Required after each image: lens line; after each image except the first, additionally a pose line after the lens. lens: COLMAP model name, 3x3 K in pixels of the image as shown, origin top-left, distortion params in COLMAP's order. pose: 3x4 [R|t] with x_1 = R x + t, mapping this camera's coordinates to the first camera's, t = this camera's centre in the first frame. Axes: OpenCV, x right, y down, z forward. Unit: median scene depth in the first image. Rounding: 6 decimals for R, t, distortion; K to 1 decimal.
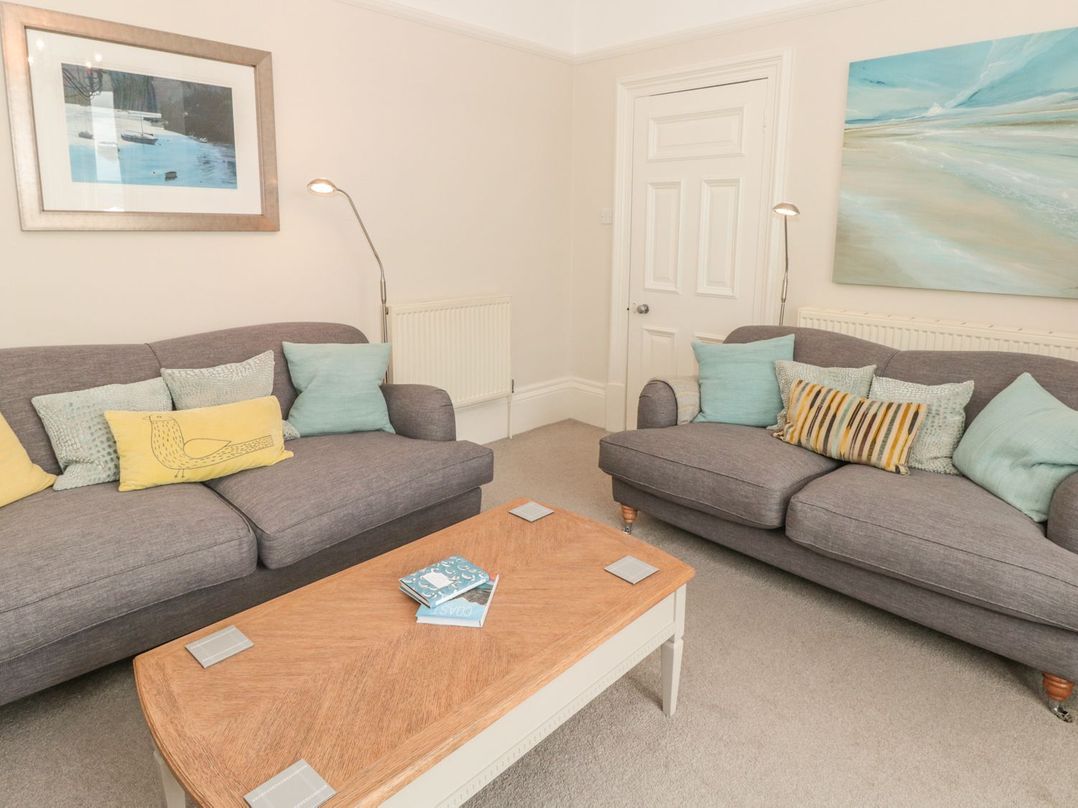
lens RADIAL K [[659.0, 0, 536.7], [0, 659.0, 342.9], [0, 0, 1]] dist [-0.016770, -0.001838]
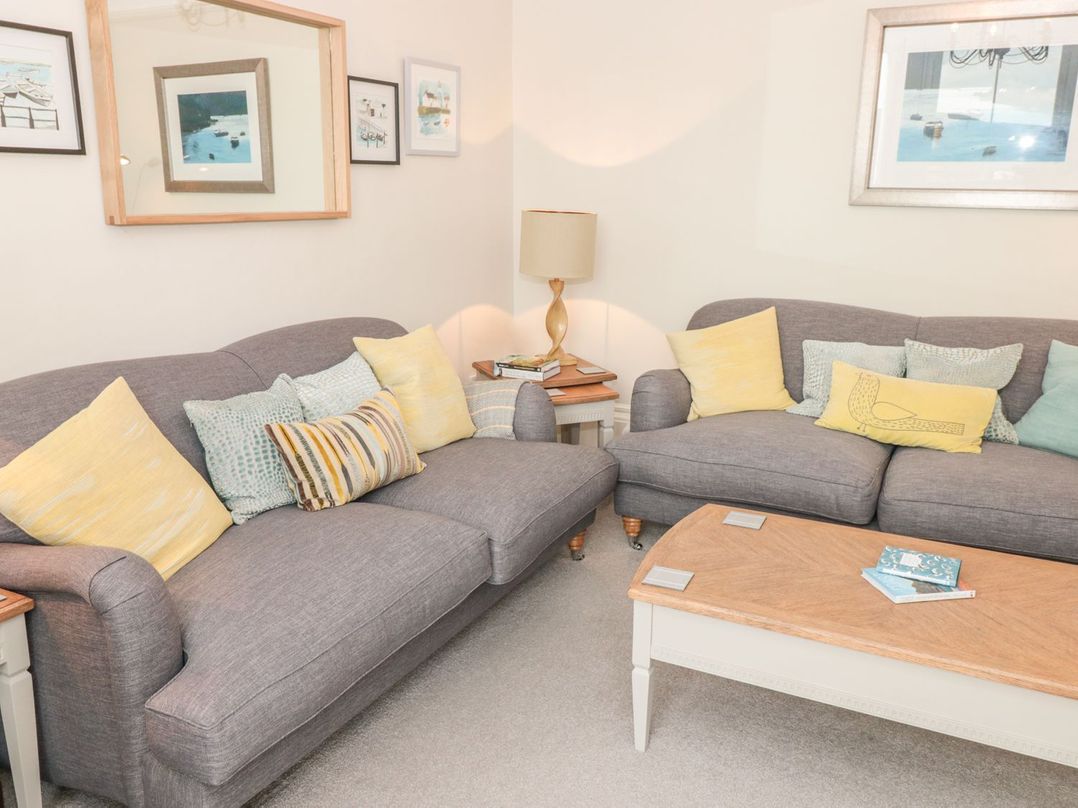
lens RADIAL K [[904.8, 0, 538.2], [0, 904.8, 404.5], [0, 0, 1]] dist [-0.000359, 0.008947]
pose [[0.273108, 0.221128, -0.936223, 0.726210], [-0.176798, 0.968182, 0.177103, -0.013251], [0.945597, 0.117154, 0.303514, 0.005954]]
